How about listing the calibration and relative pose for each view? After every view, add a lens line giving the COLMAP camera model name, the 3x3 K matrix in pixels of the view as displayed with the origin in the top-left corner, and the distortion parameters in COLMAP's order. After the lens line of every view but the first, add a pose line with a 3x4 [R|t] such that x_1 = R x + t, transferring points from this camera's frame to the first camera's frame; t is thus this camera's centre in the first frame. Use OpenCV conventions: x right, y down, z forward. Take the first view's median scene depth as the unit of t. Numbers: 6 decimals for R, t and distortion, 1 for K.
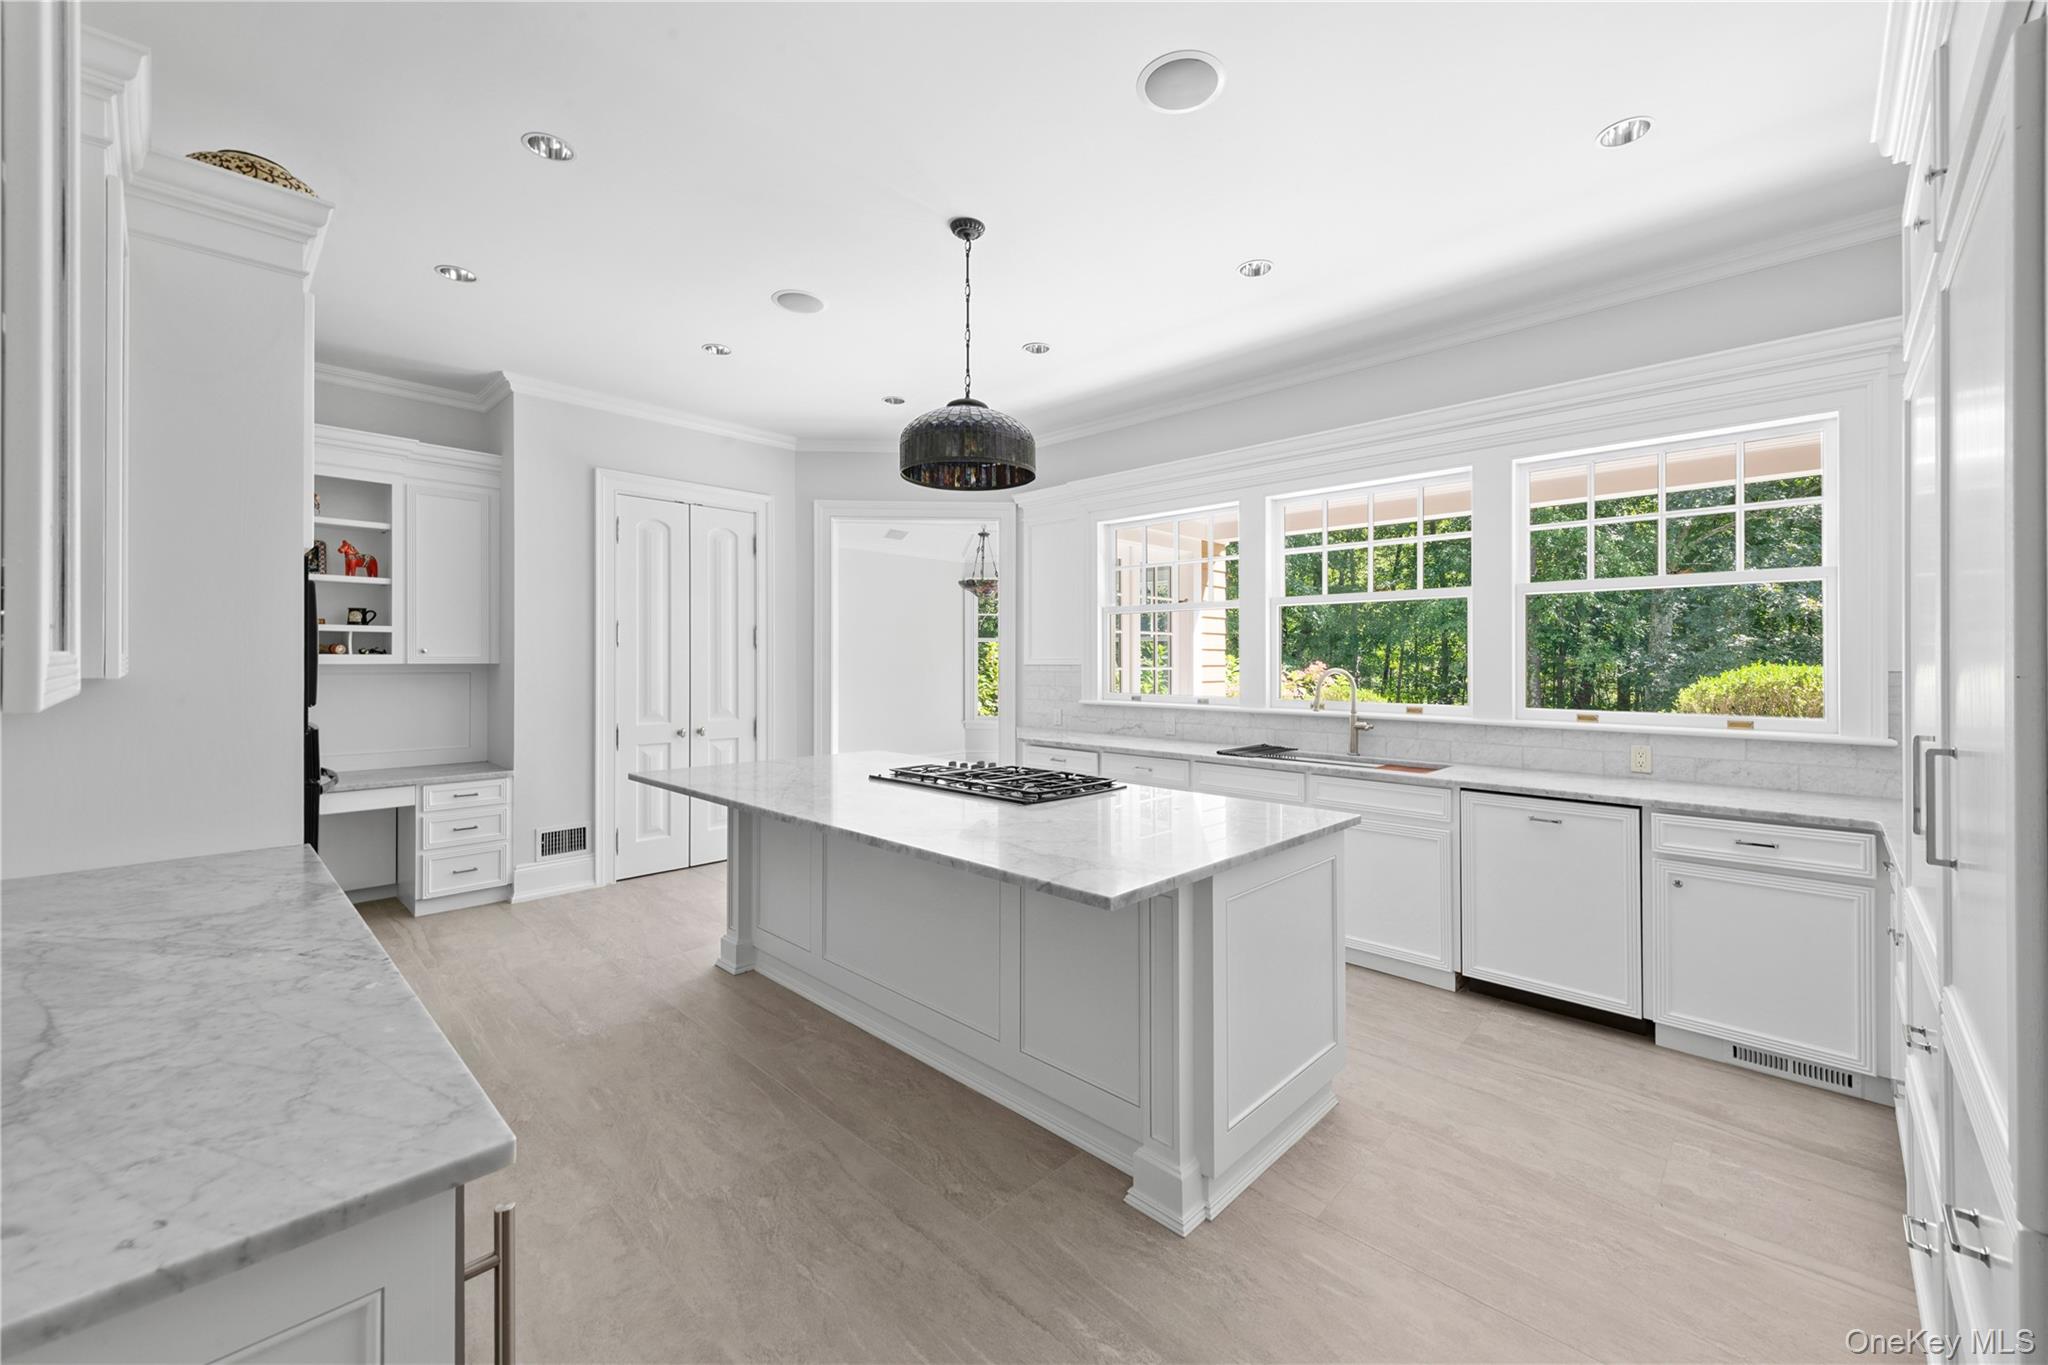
lens RADIAL K [[809.2, 0, 1032.3], [0, 809.2, 664.6], [0, 0, 1]] dist [0.002850, -0.000145]
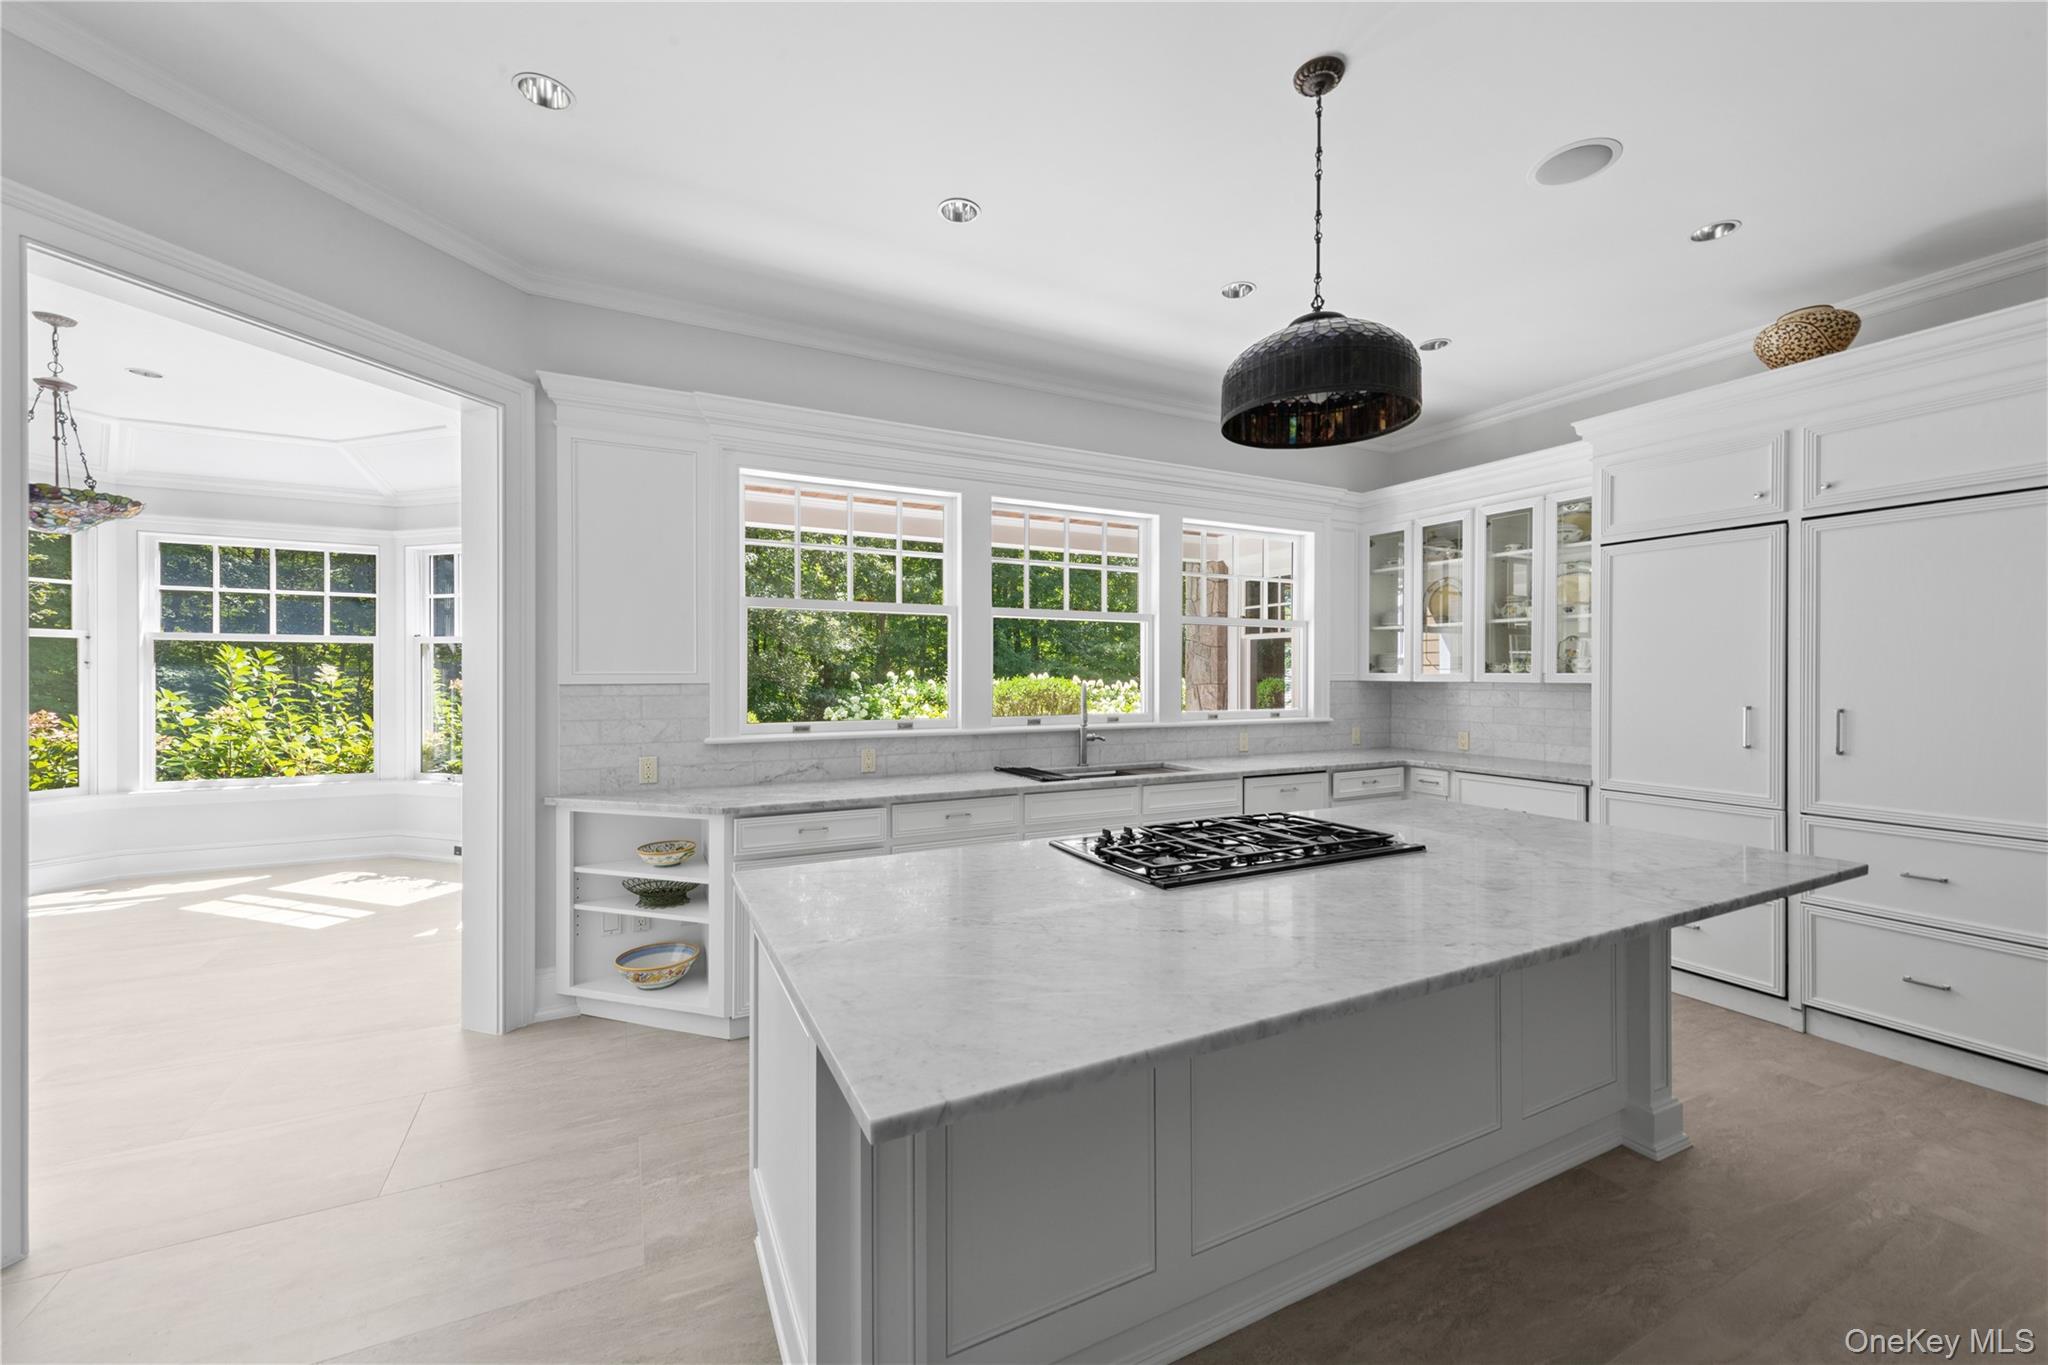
lens RADIAL K [[809.2, 0, 1032.0], [0, 809.2, 676.9], [0, 0, 1]] dist [0.002850, -0.000145]
pose [[0.323608, -0.008460, 0.946153, -0.528666], [0.004617, 0.999962, 0.007363, -0.009347], [-0.946180, 0.001986, 0.323635, 0.628538]]
